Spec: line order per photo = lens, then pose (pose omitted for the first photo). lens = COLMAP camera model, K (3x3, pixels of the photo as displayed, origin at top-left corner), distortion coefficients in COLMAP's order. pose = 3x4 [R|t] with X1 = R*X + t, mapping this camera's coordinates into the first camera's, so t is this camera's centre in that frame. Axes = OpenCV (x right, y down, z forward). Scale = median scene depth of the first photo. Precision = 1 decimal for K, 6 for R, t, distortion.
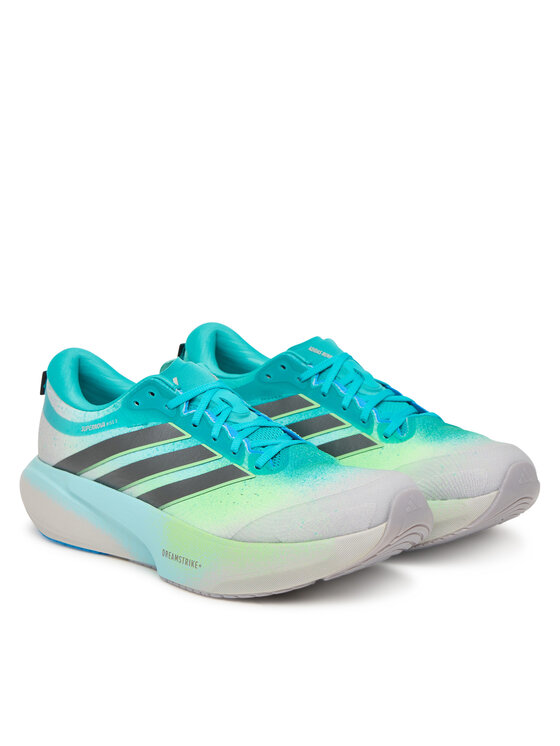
lens RADIAL K [[2186.0, 0, 280.1], [0, 2186.0, 373.1], [0, 0, 1]] dist [-0.137016, 0.000000]
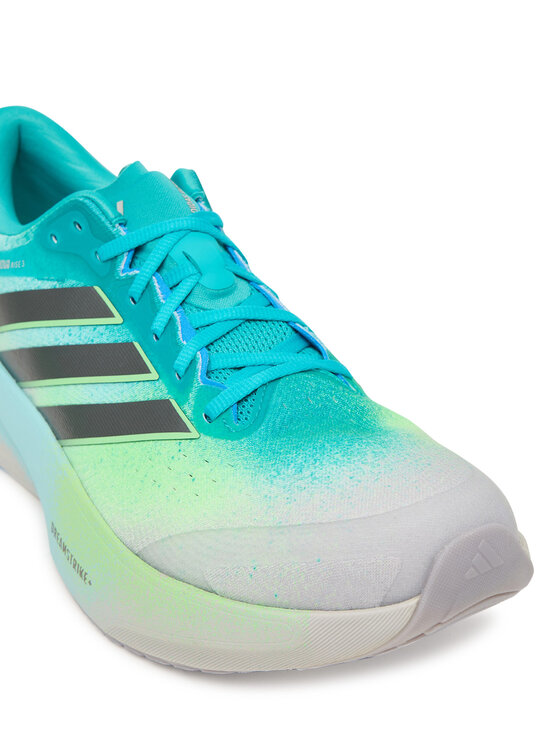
lens RADIAL K [[1392.6, 0, 279.6], [0, 1392.6, 372.3], [0, 0, 1]] dist [0.077979, 0.000000]
pose [[0.967053, 0.129139, -0.219390, 0.076272], [-0.058699, 0.951677, 0.301440, -0.067158], [0.247716, -0.278630, 0.927902, 0.683662]]
